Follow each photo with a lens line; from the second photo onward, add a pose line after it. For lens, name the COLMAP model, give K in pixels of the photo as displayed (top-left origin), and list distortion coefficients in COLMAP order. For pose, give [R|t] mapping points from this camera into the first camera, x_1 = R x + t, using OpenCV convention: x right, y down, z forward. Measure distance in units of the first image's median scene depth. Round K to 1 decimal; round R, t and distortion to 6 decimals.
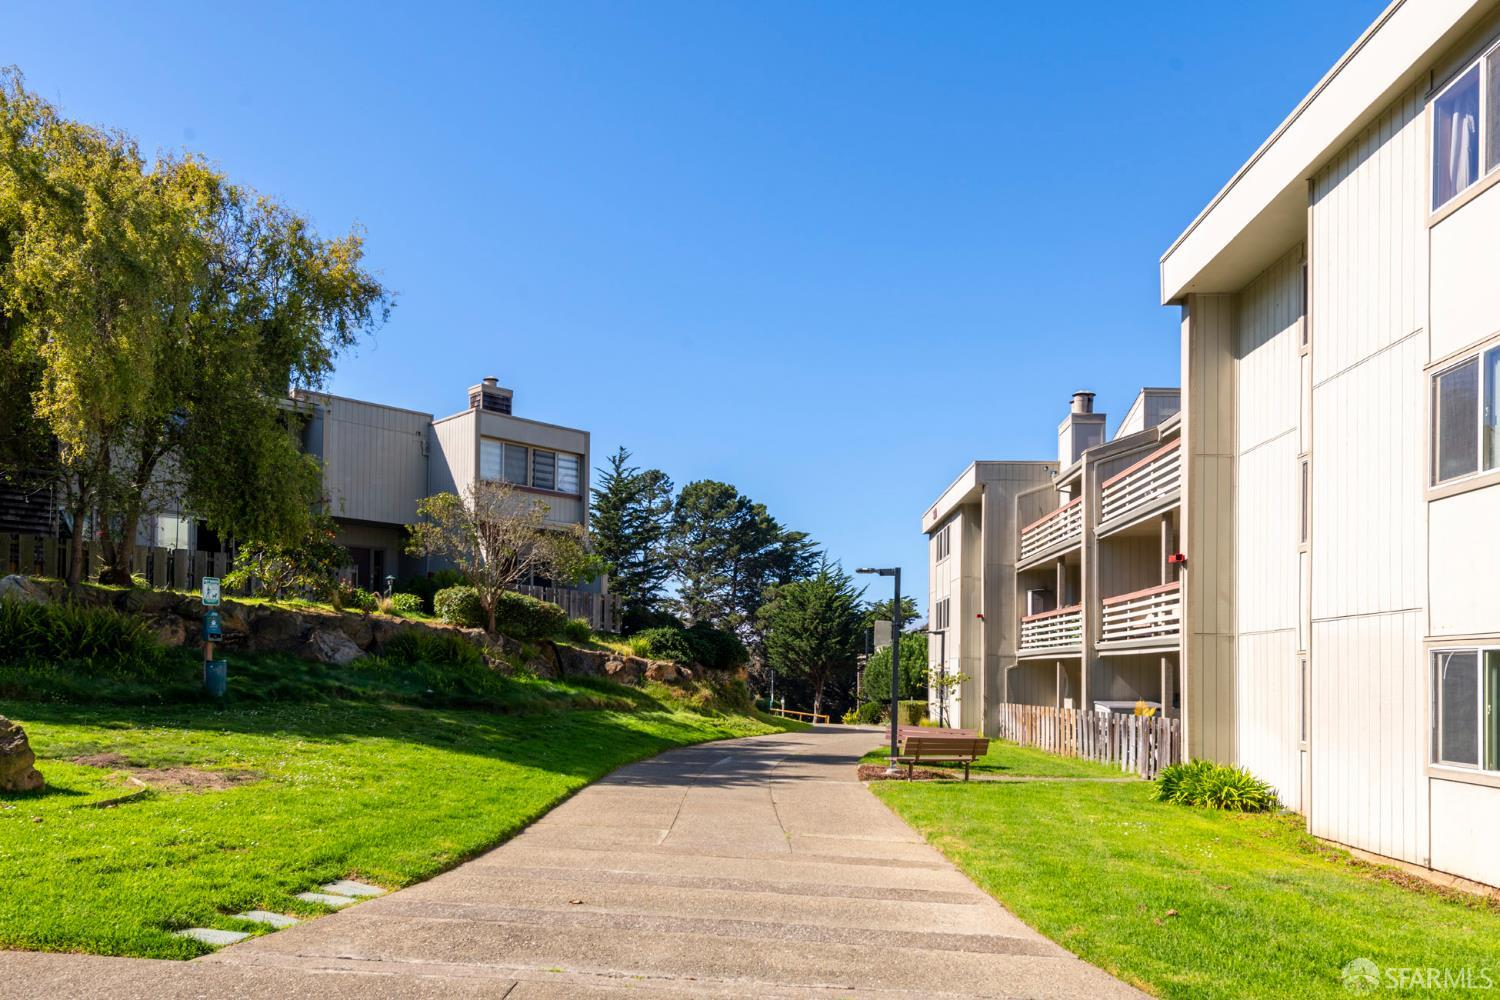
lens RADIAL K [[1038.8, 0, 749.2], [0, 1038.8, 504.0], [0, 0, 1]] dist [0.027074, -0.009262]
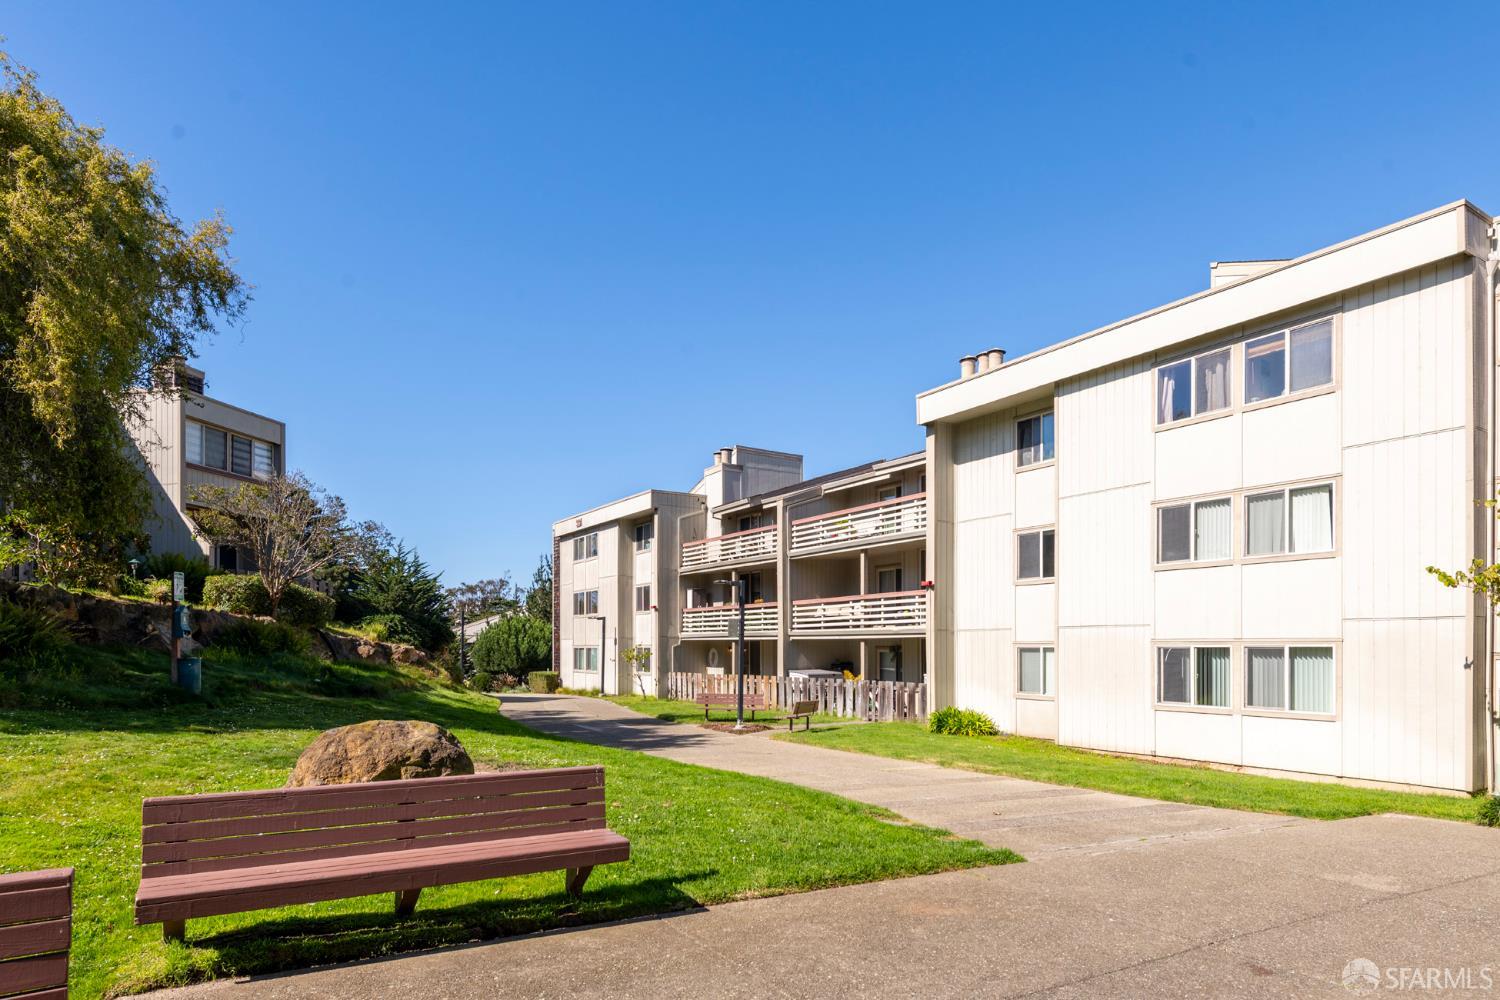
lens RADIAL K [[861.5, 0, 749.6], [0, 861.5, 501.6], [0, 0, 1]] dist [0.019806, -0.001680]
pose [[0.827283, 0.080913, 0.555928, -0.316475], [-0.081588, 0.996386, -0.023608, -0.011438], [-0.555830, -0.025826, 0.830895, 0.021906]]
